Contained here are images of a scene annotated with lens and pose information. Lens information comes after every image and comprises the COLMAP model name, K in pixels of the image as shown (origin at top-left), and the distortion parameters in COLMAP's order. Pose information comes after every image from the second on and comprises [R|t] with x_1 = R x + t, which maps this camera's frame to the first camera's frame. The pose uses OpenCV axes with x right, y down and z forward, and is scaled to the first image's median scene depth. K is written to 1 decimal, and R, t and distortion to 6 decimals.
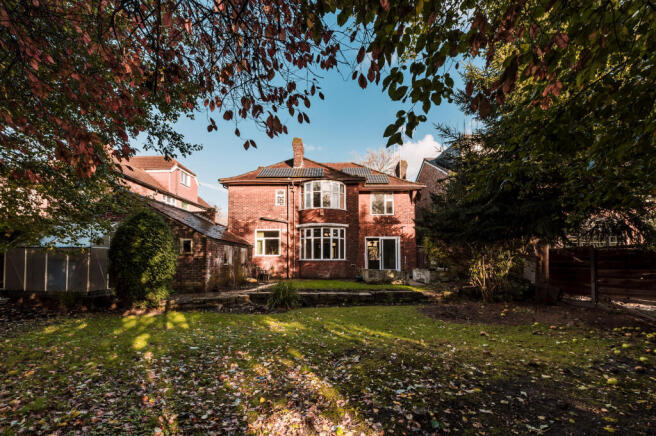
lens RADIAL K [[275.2, 0, 328.6], [0, 275.2, 250.1], [0, 0, 1]] dist [0.000472, -0.000087]
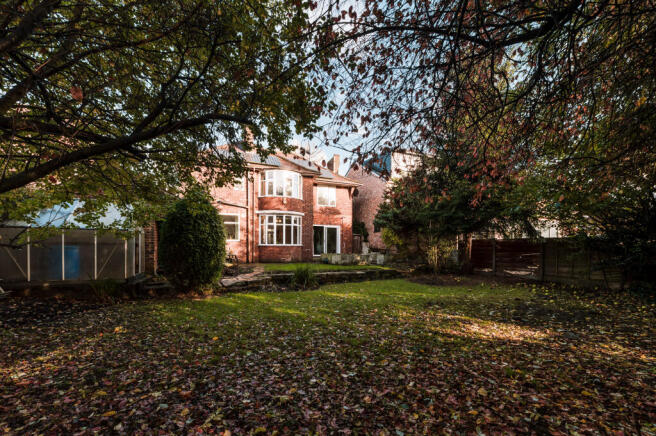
lens RADIAL K [[275.2, 0, 328.6], [0, 275.2, 250.1], [0, 0, 1]] dist [0.000472, -0.000087]
pose [[0.908936, 0.000849, 0.416934, -0.301758], [-0.023821, 0.998470, 0.049898, -0.002699], [-0.416254, -0.055286, 0.907566, -0.052988]]
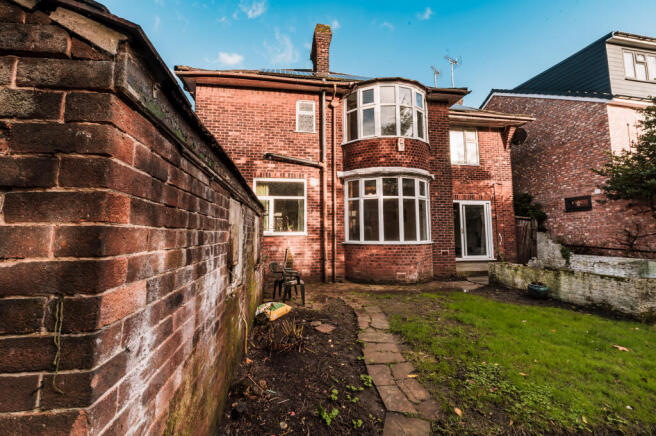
lens RADIAL K [[266.6, 0, 319.2], [0, 266.6, 209.4], [0, 0, 1]] dist [-0.000951, -0.000137]
pose [[0.984804, 0.013926, 0.173112, -0.236994], [-0.005587, 0.998805, -0.048561, 0.000415], [-0.173581, 0.046856, 0.983704, 0.536860]]
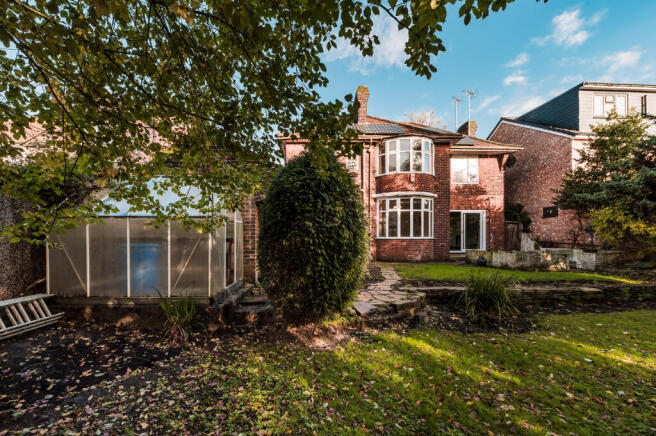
lens RADIAL K [[276.5, 0, 316.0], [0, 276.5, 239.6], [0, 0, 1]] dist [-0.000818, -0.000760]
pose [[0.998950, 0.000043, 0.045811, -0.322529], [-0.002109, 0.998982, 0.045069, 0.004355], [-0.045763, -0.045118, 0.997933, 0.201439]]
